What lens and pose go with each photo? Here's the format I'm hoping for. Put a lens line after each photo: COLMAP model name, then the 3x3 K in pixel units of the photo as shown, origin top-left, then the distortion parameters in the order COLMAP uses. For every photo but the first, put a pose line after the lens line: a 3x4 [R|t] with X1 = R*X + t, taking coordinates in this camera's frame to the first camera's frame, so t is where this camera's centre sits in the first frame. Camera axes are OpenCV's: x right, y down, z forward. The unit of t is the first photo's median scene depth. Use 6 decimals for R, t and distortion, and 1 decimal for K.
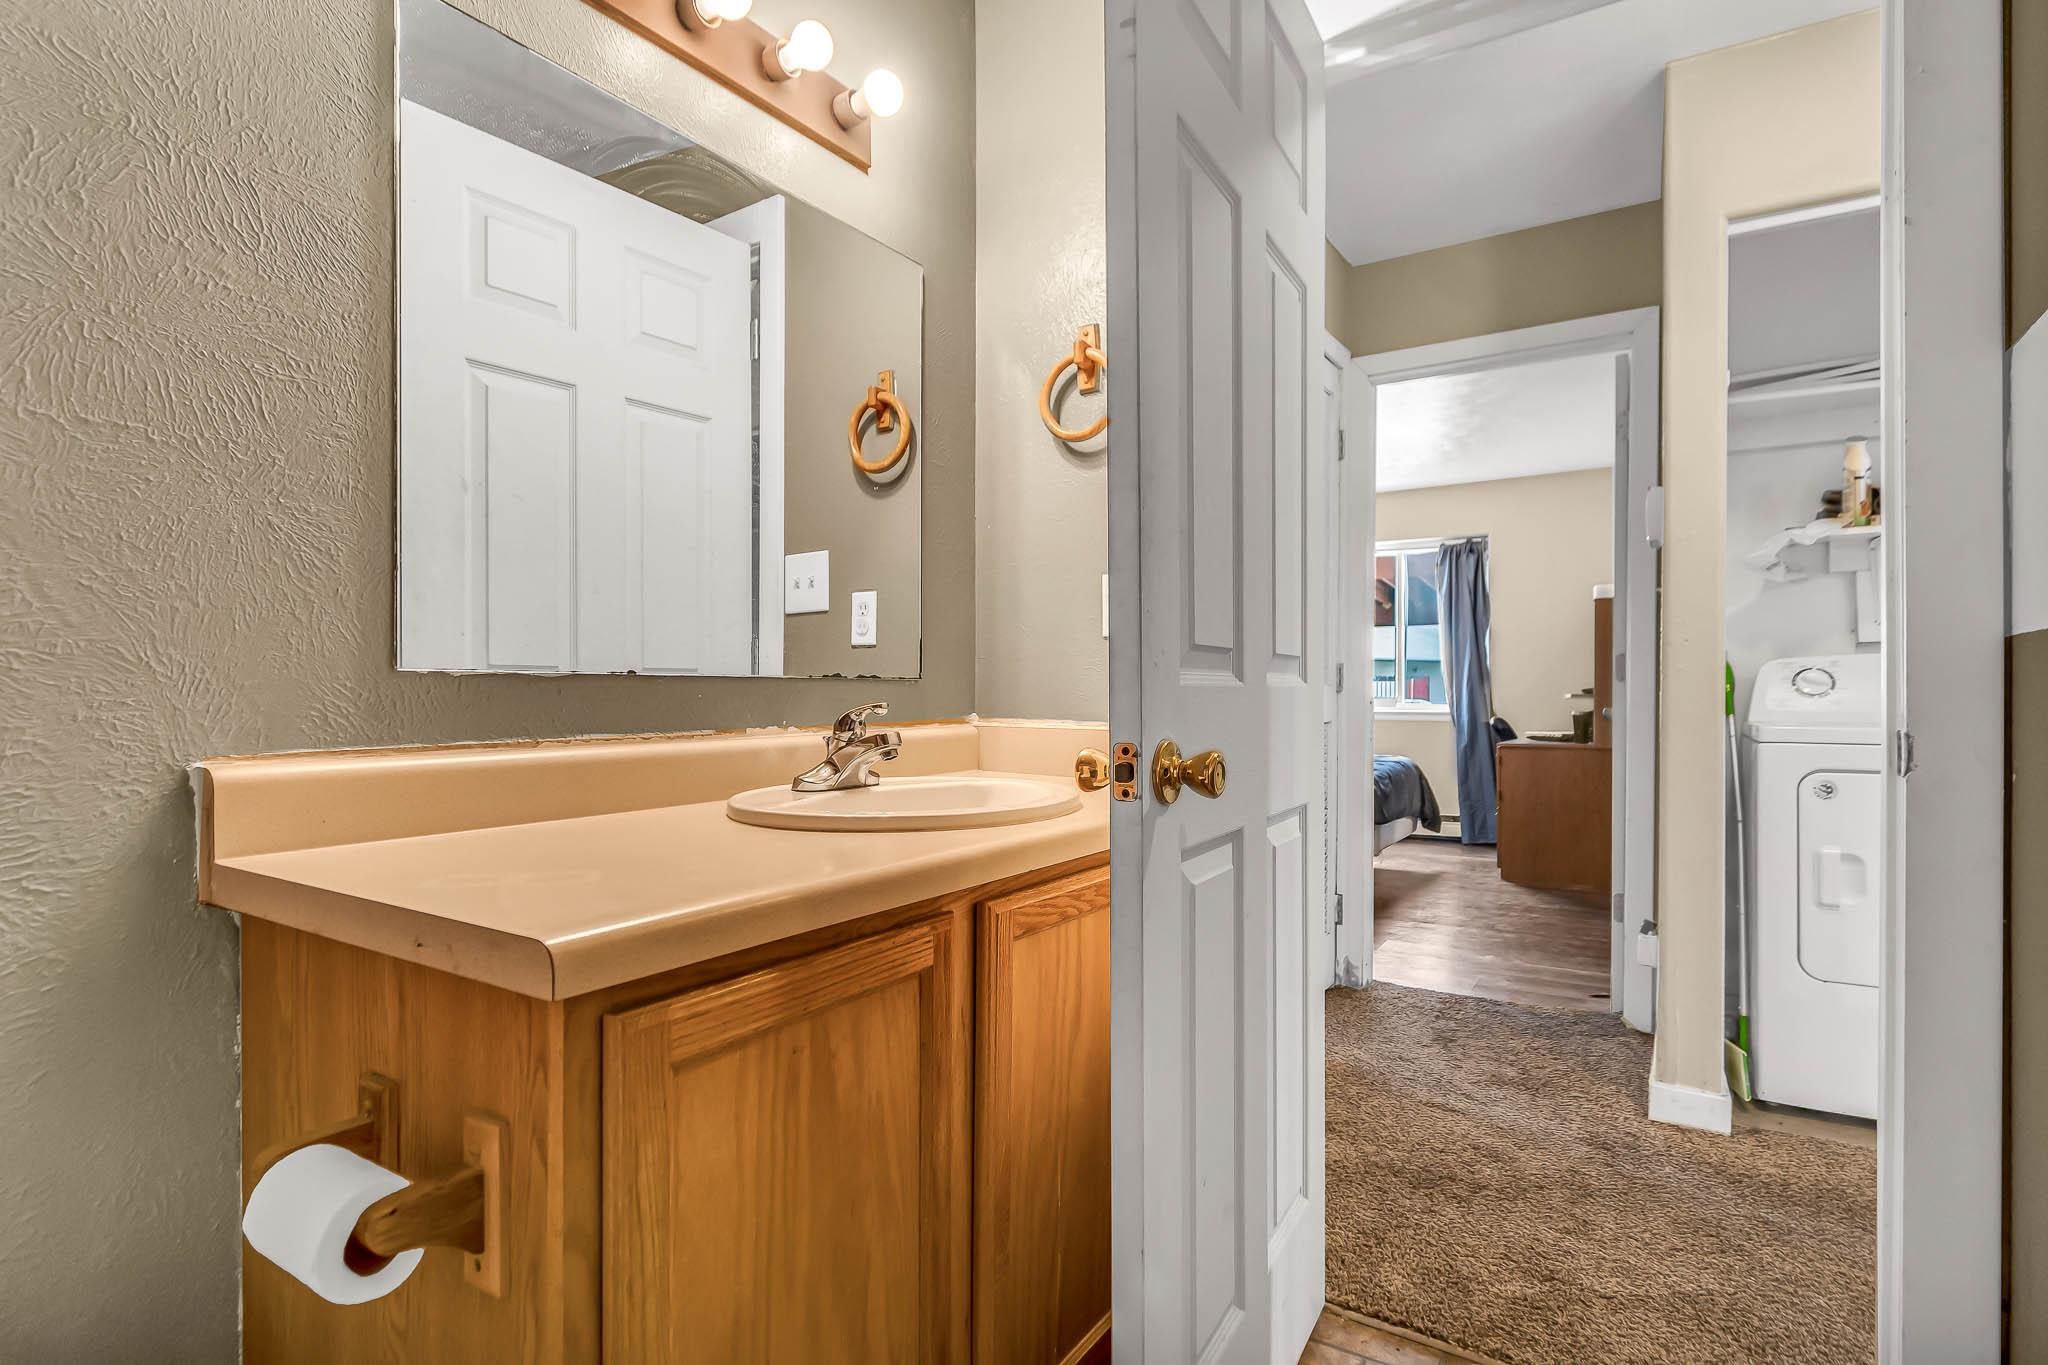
lens RADIAL K [[1031.7, 0, 1024.0], [0, 1031.7, 682.5], [0, 0, 1]] dist [0.001895, 0.000022]
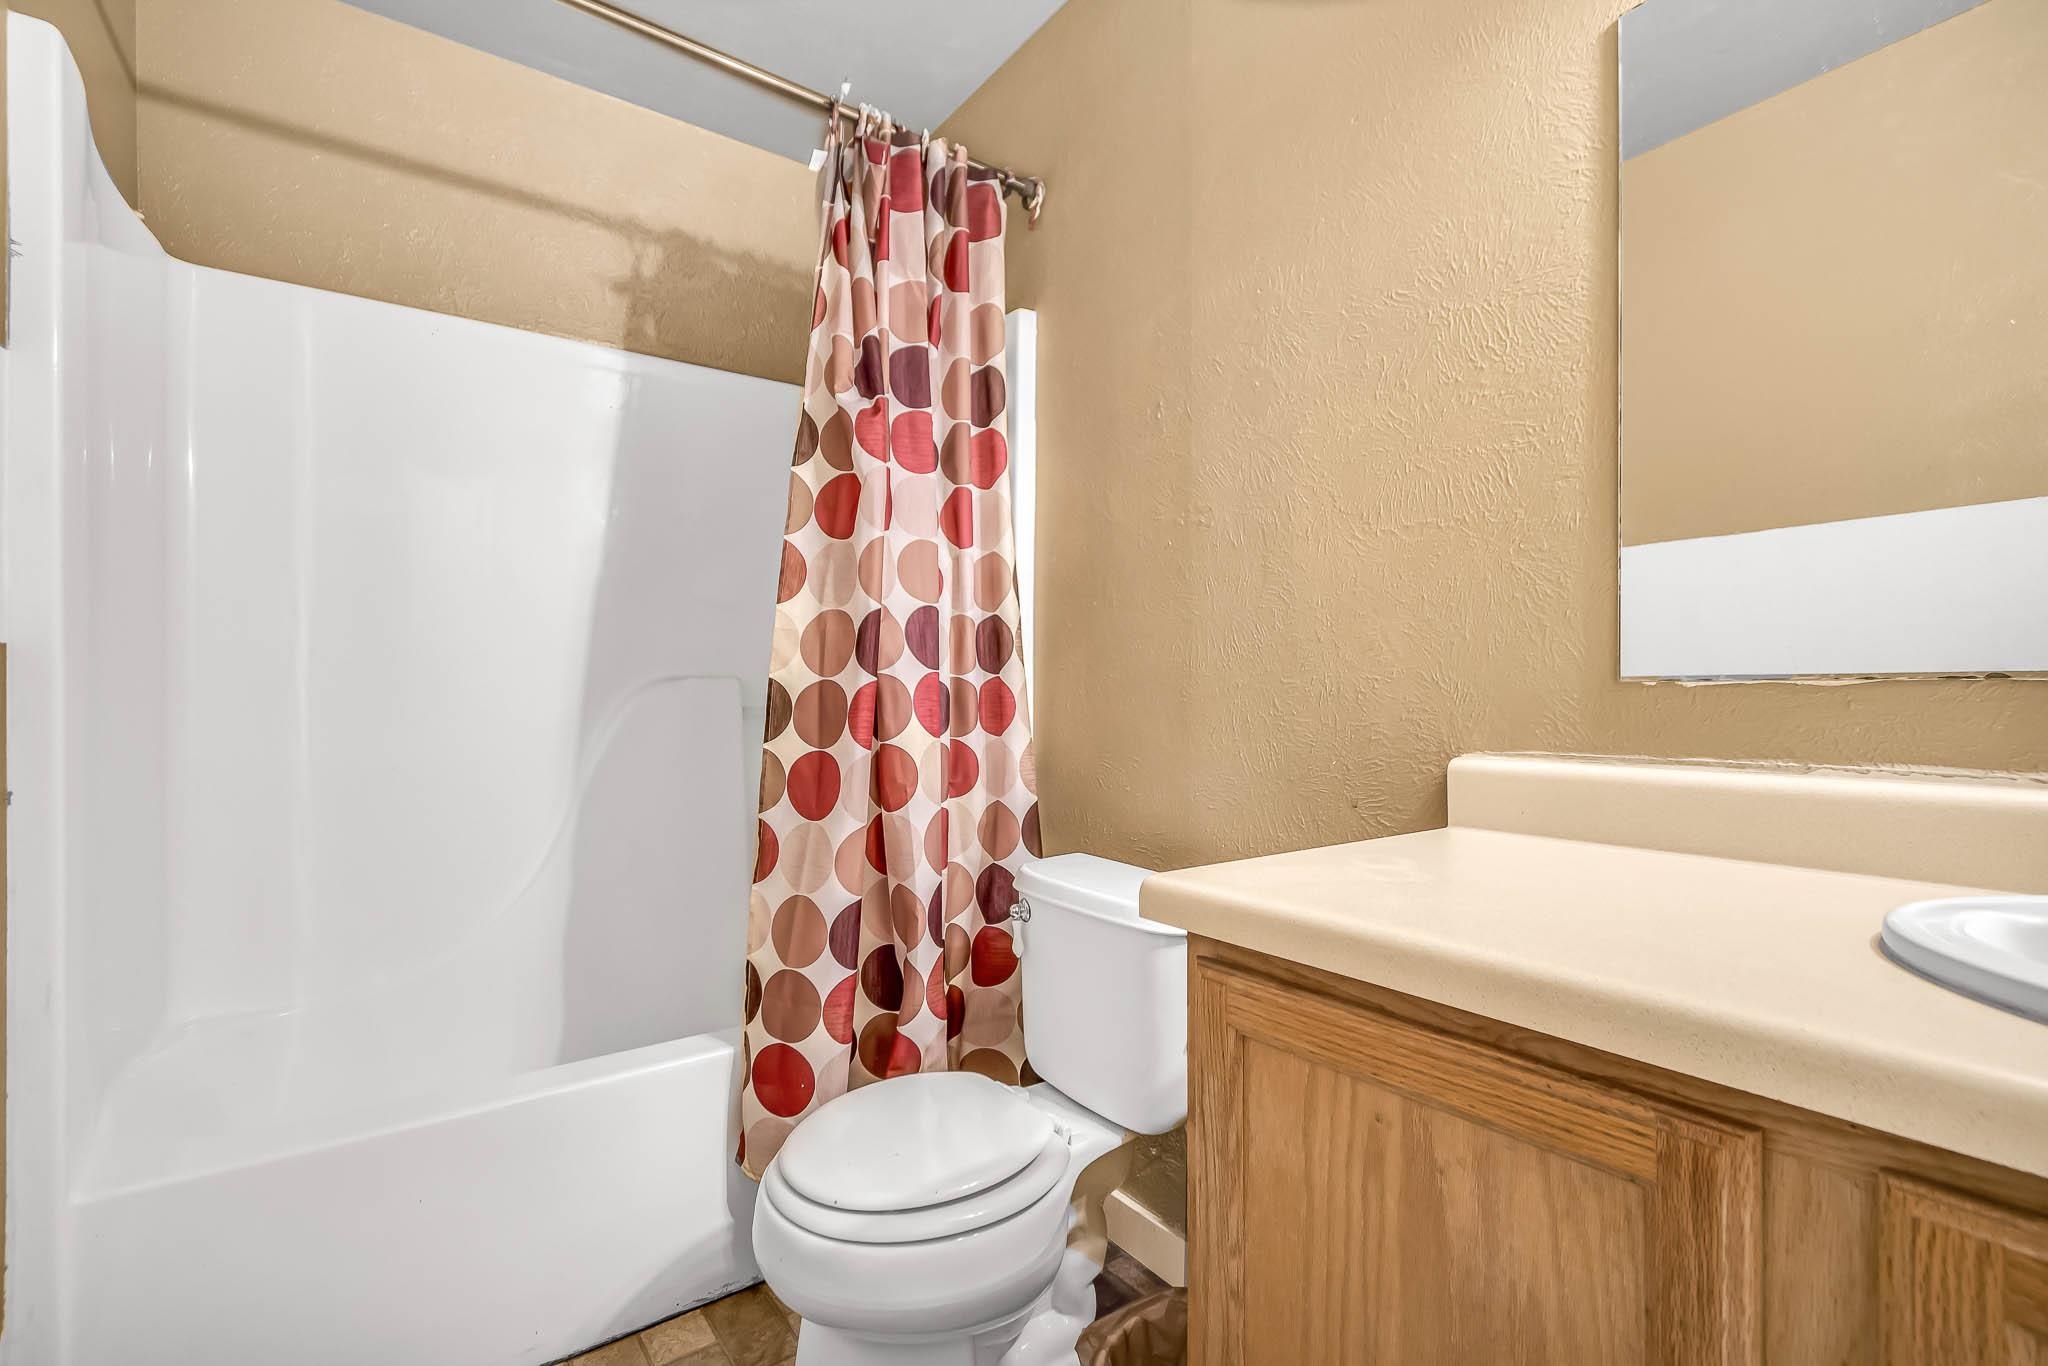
lens RADIAL K [[921.9, 0, 1012.6], [0, 921.9, 686.9], [0, 0, 1]] dist [0.000118, -0.000192]
pose [[-0.377926, -0.011071, -0.925770, 0.720323], [0.004150, 0.999898, -0.013652, 0.003841], [0.925827, -0.009001, -0.377841, 1.182208]]
